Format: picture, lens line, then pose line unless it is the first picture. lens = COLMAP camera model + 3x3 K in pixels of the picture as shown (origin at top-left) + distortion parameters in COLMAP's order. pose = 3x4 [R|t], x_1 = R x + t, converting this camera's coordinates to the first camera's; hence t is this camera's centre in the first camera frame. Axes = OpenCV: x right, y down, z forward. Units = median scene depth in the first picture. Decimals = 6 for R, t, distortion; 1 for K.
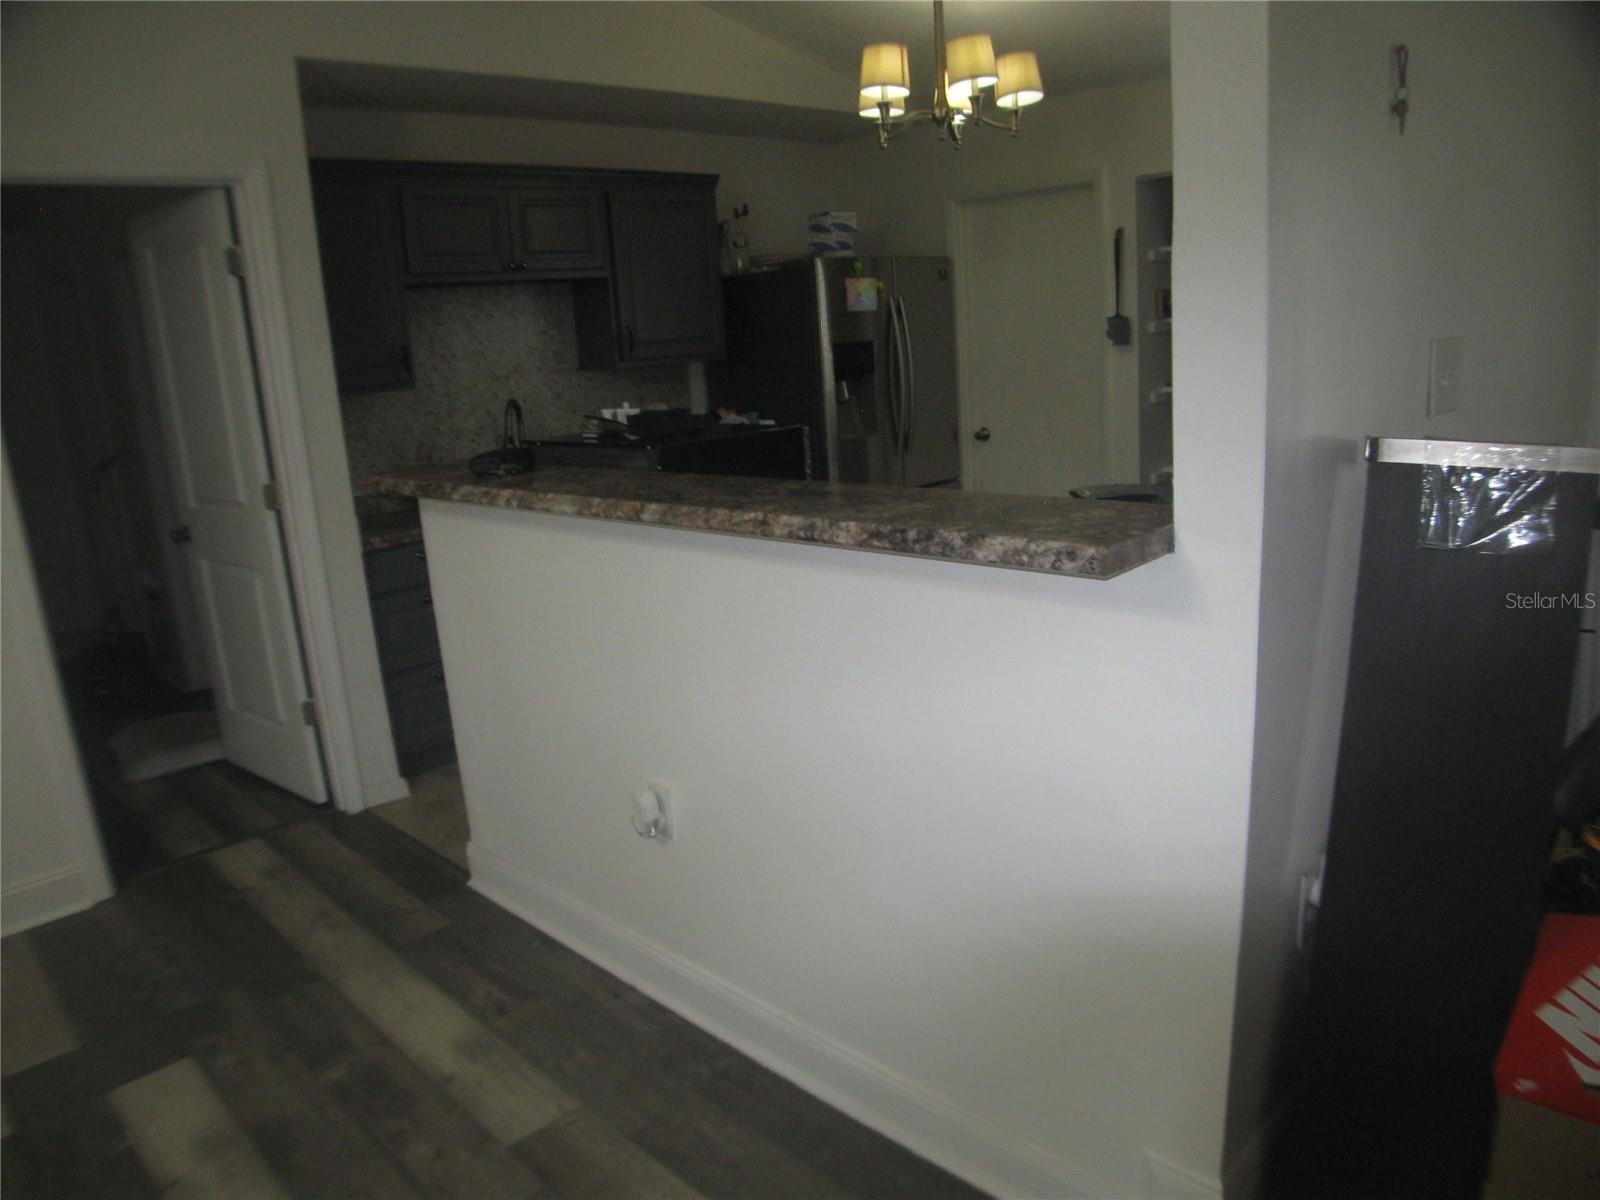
lens RADIAL K [[1144.2, 0, 833.3], [0, 1144.2, 609.0], [0, 0, 1]] dist [-0.153984, 0.078694]
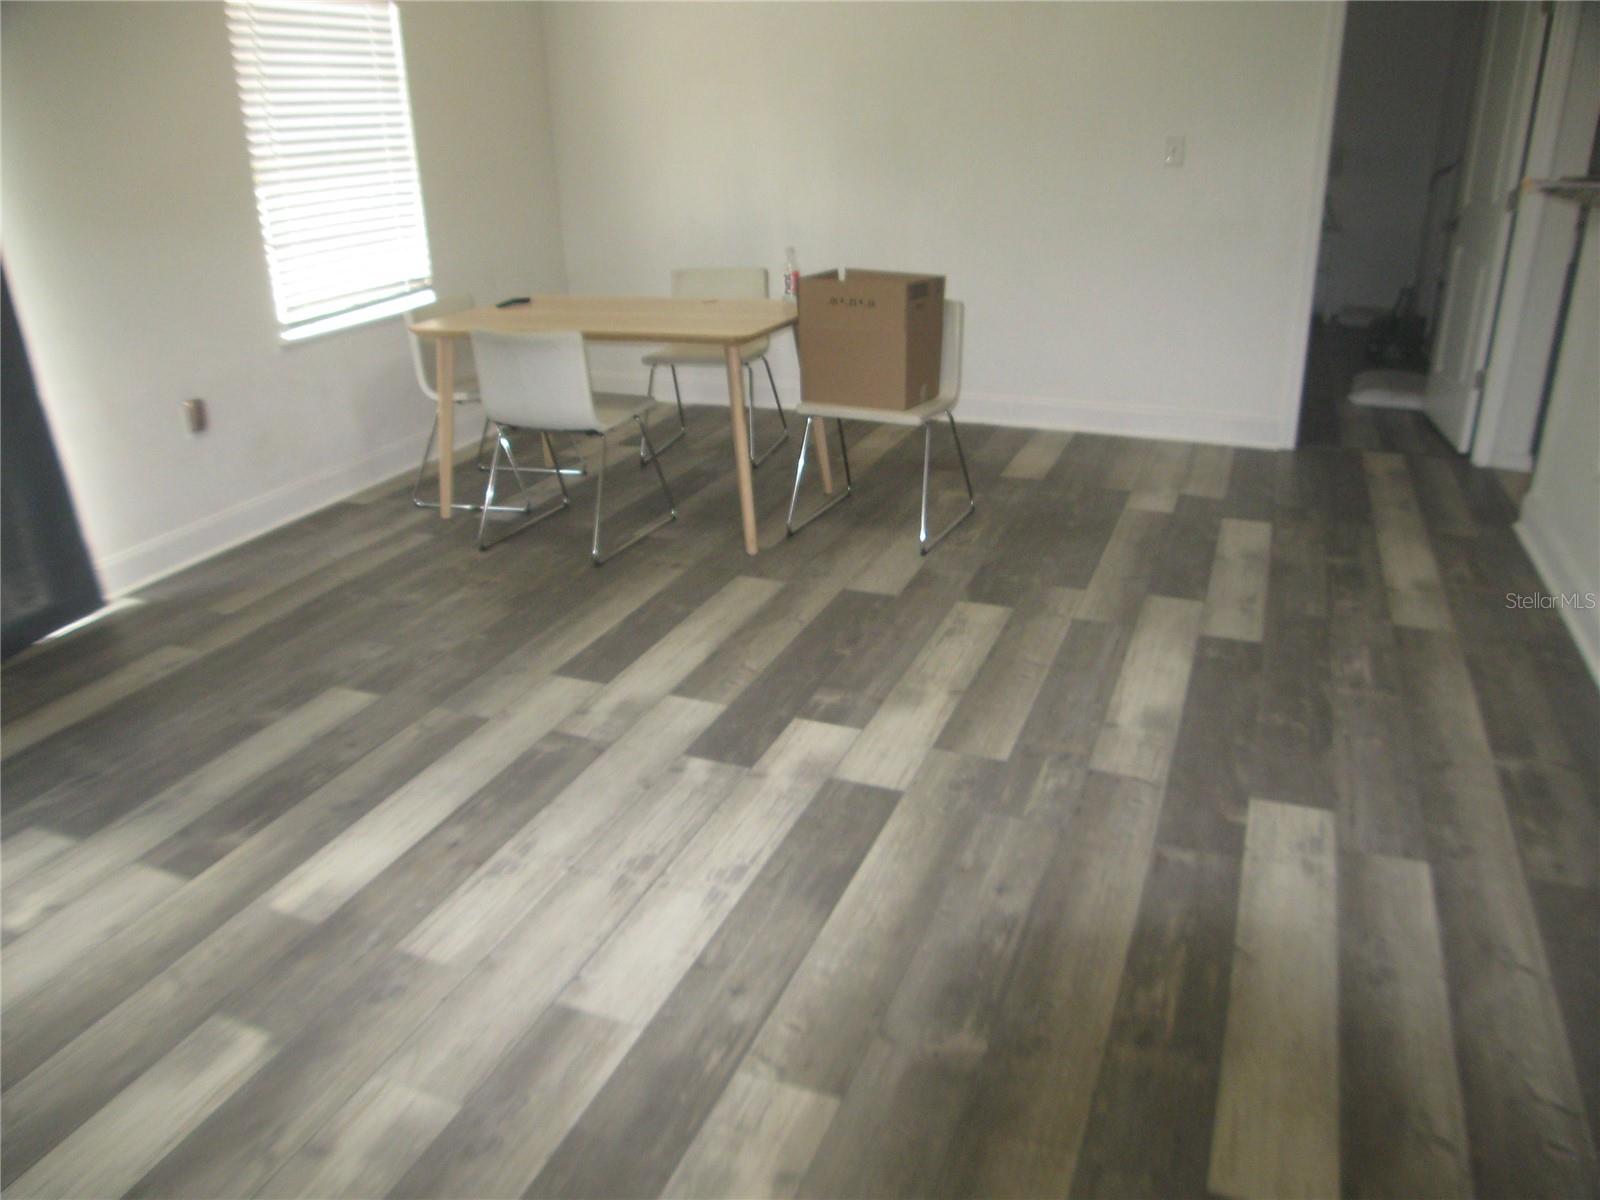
lens RADIAL K [[1144.2, 0, 833.3], [0, 1144.2, 609.0], [0, 0, 1]] dist [-0.153984, 0.078694]
pose [[0.416671, 0.414292, -0.809165, 0.386191], [-0.215596, 0.909754, 0.354775, 0.059923], [0.883121, 0.026628, 0.468388, -0.257122]]
